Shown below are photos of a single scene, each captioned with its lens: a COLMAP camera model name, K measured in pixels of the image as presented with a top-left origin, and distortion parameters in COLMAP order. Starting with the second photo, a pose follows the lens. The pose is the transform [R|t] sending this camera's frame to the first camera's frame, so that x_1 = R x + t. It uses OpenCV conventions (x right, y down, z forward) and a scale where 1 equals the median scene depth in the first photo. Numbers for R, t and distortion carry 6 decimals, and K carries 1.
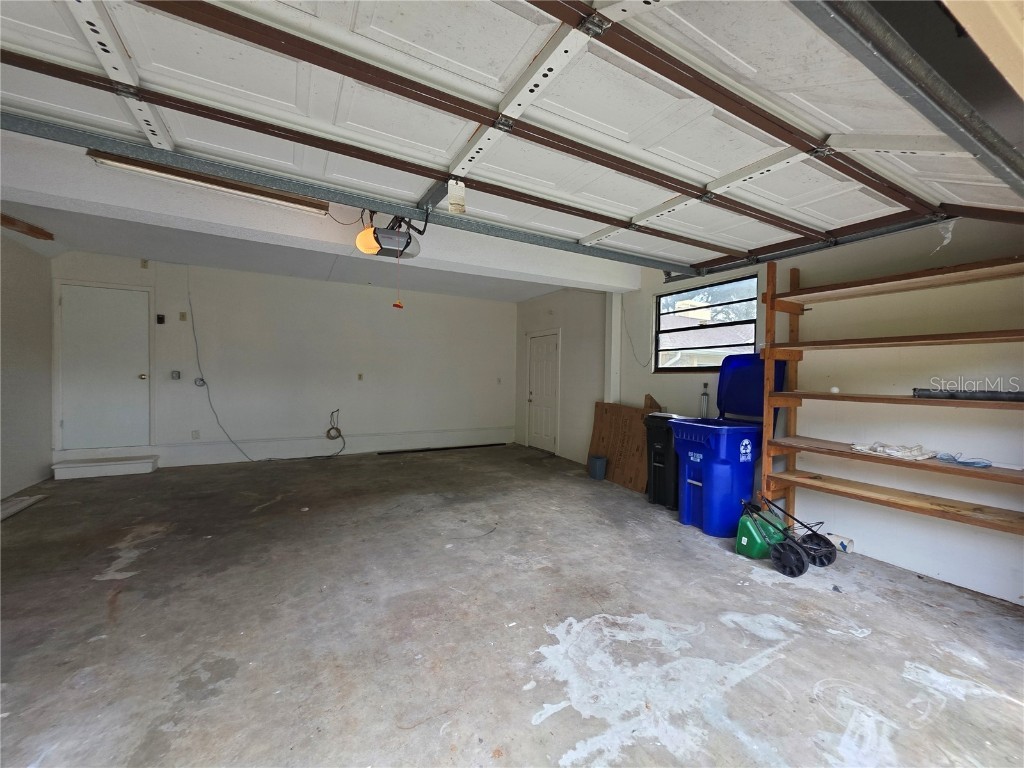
lens RADIAL K [[409.9, 0, 515.6], [0, 409.9, 382.0], [0, 0, 1]] dist [-0.000032, 0.000816]
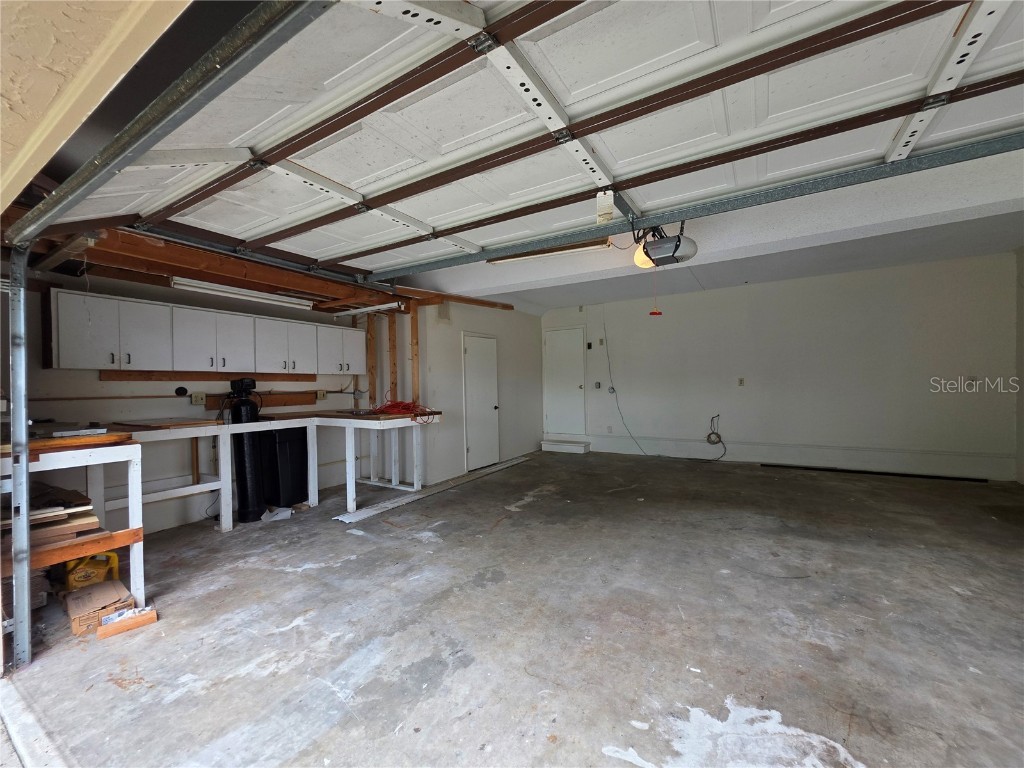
lens RADIAL K [[409.9, 0, 538.3], [0, 409.9, 388.8], [0, 0, 1]] dist [-0.000032, 0.000816]
pose [[0.505493, -0.017050, -0.862662, 0.433044], [0.018860, 0.999784, -0.008708, 0.005588], [0.862625, -0.011868, 0.505705, 0.222212]]
